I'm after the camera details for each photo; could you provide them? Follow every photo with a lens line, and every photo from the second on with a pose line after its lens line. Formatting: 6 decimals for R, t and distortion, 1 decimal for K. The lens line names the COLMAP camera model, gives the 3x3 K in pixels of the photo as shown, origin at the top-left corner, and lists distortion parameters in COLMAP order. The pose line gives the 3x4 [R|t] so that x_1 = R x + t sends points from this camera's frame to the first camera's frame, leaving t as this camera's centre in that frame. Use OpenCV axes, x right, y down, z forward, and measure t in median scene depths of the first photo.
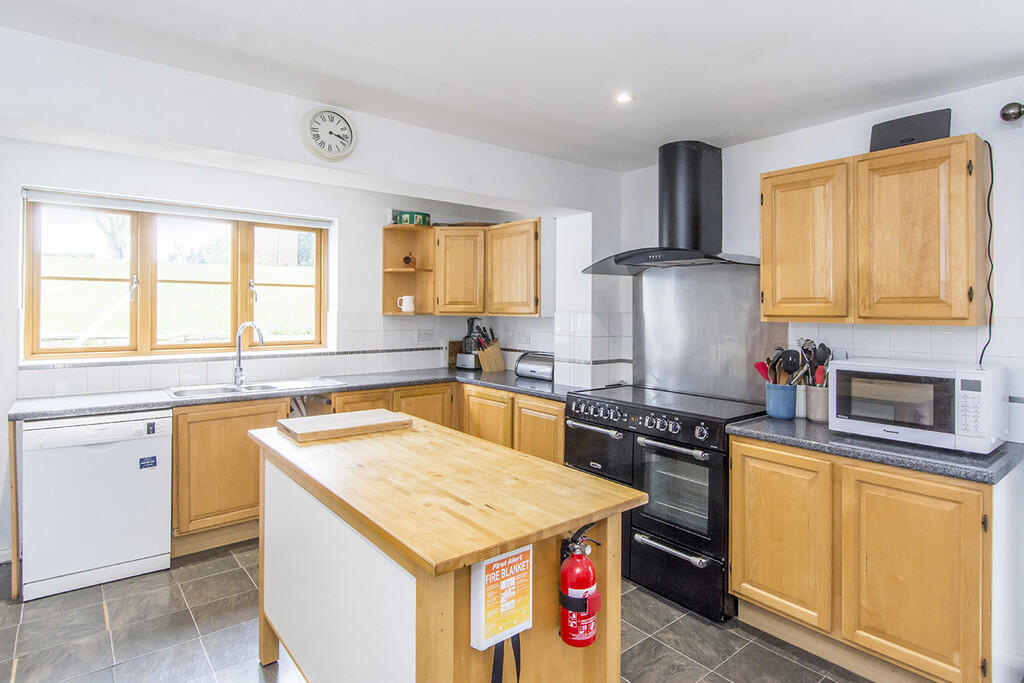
lens RADIAL K [[546.0, 0, 532.0], [0, 546.0, 309.5], [0, 0, 1]] dist [0.009196, -0.003101]
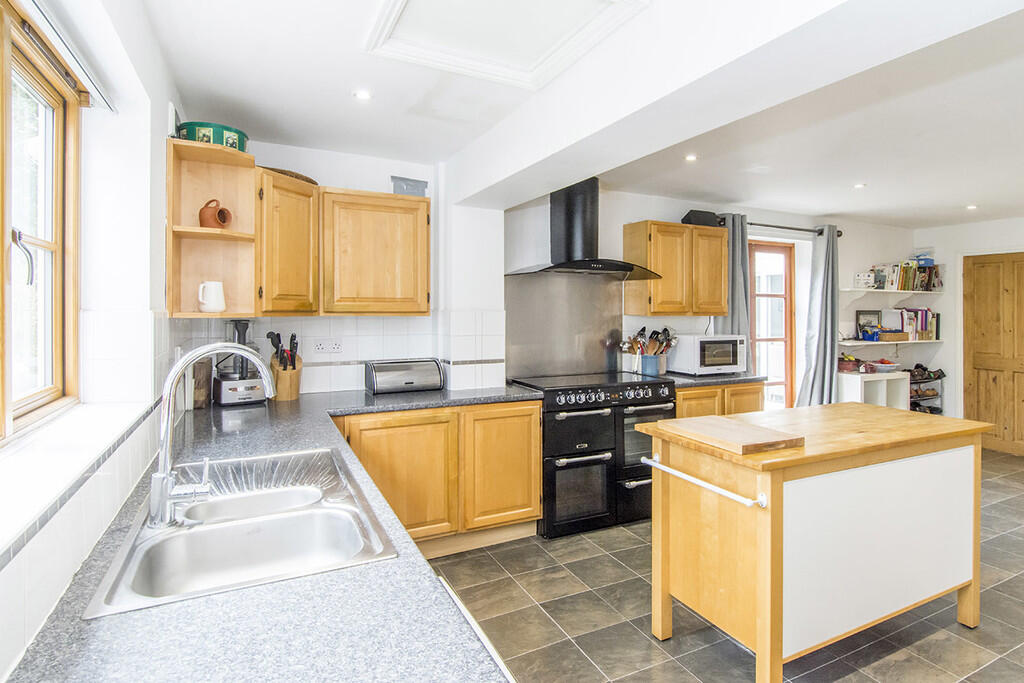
lens RADIAL K [[546.0, 0, 532.0], [0, 546.0, 309.5], [0, 0, 1]] dist [0.009196, -0.003101]
pose [[0.221445, -0.002019, 0.975171, -0.856993], [-0.004027, 0.999987, 0.002985, 0.000549], [-0.975165, -0.004588, 0.221434, 0.728756]]
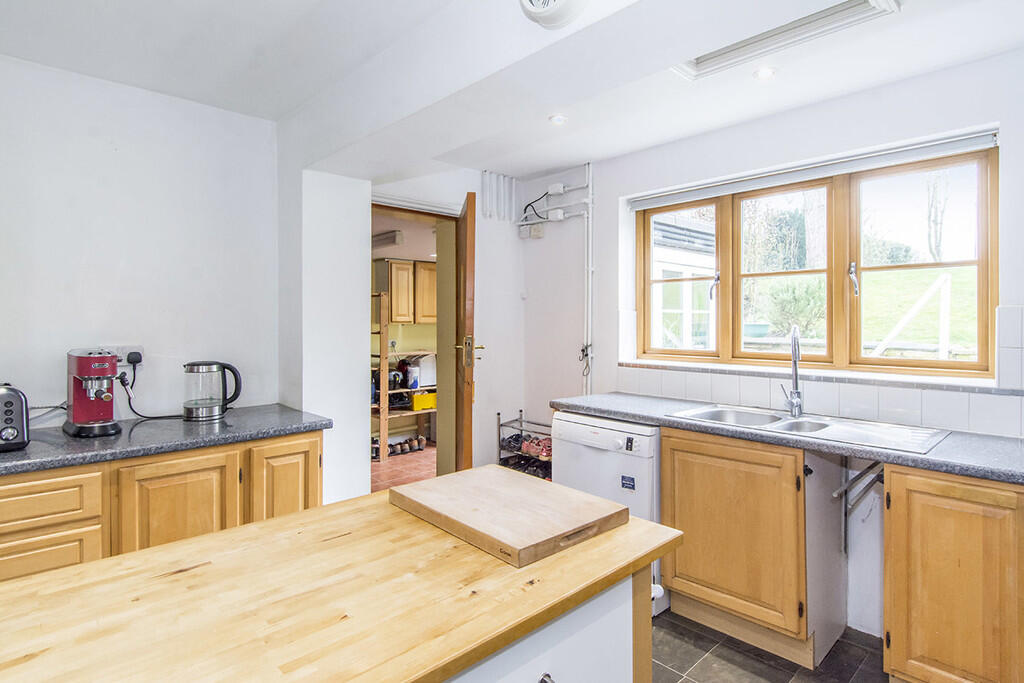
lens RADIAL K [[535.7, 0, 538.3], [0, 535.7, 325.4], [0, 0, 1]] dist [0.010126, -0.000262]
pose [[0.093701, -0.000522, -0.995600, 0.109181], [0.000025, 1.000000, -0.000522, 0.024970], [0.995600, 0.000024, 0.093701, 0.642196]]
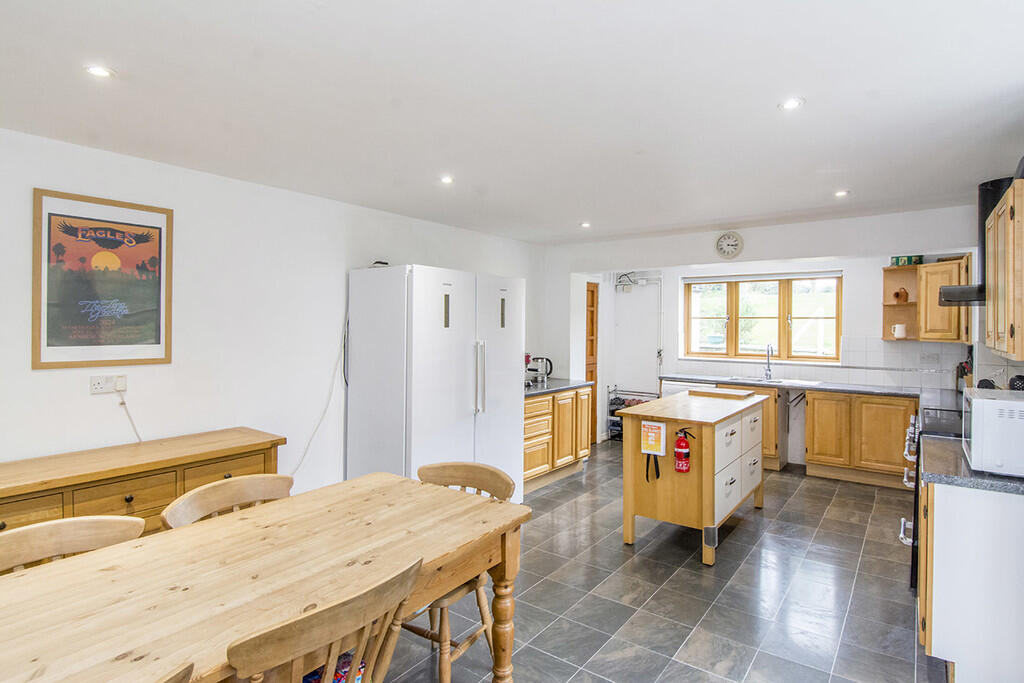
lens RADIAL K [[535.7, 0, 538.3], [0, 535.7, 325.4], [0, 0, 1]] dist [0.010126, -0.000262]
pose [[0.251780, -0.003446, -0.967778, 0.906317], [-0.005882, 0.999970, -0.005091, -0.014933], [0.967767, 0.006974, 0.251752, -0.094670]]
